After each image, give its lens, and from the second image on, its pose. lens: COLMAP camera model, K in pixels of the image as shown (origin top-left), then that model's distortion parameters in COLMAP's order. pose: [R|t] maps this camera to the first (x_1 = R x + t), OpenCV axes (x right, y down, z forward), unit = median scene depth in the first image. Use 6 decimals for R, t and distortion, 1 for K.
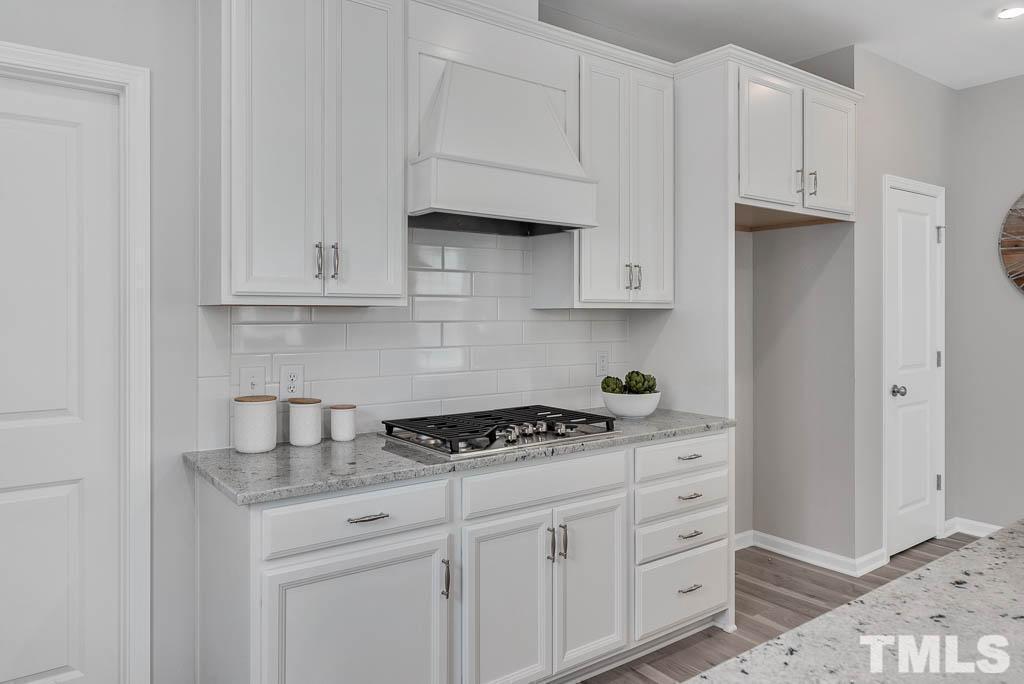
lens RADIAL K [[691.2, 0, 516.3], [0, 691.2, 319.3], [0, 0, 1]] dist [-0.000903, 0.002319]
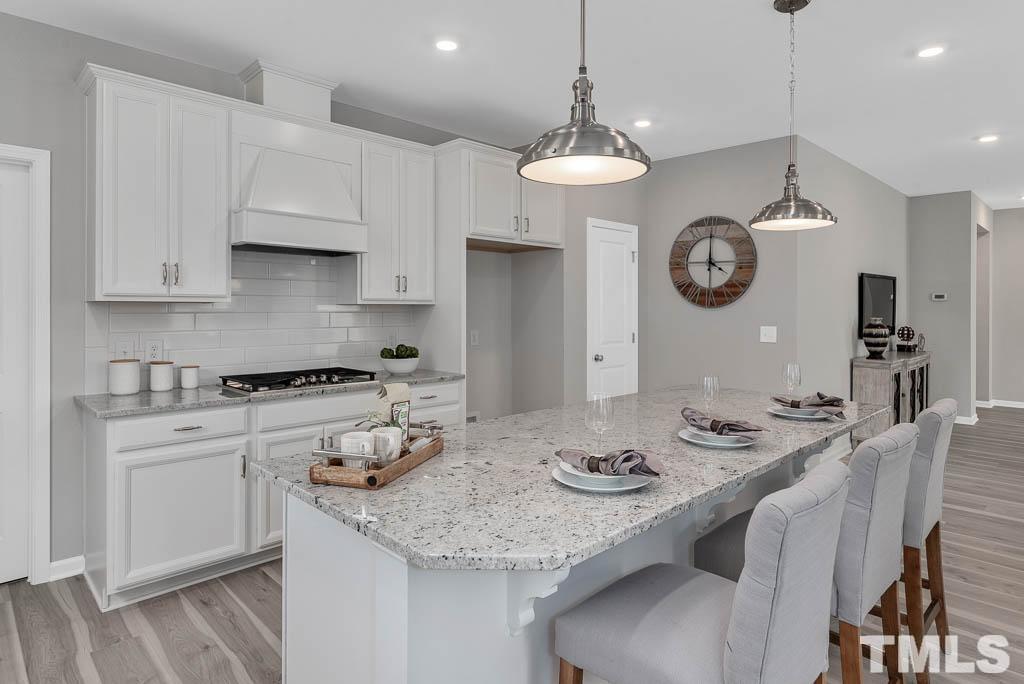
lens RADIAL K [[579.2, 0, 521.2], [0, 579.2, 310.1], [0, 0, 1]] dist [-0.005125, 0.002607]
pose [[0.990006, 0.000814, 0.141021, 0.303239], [0.000181, 0.999975, -0.007041, 0.008119], [-0.141024, 0.006996, 0.989981, -0.395265]]
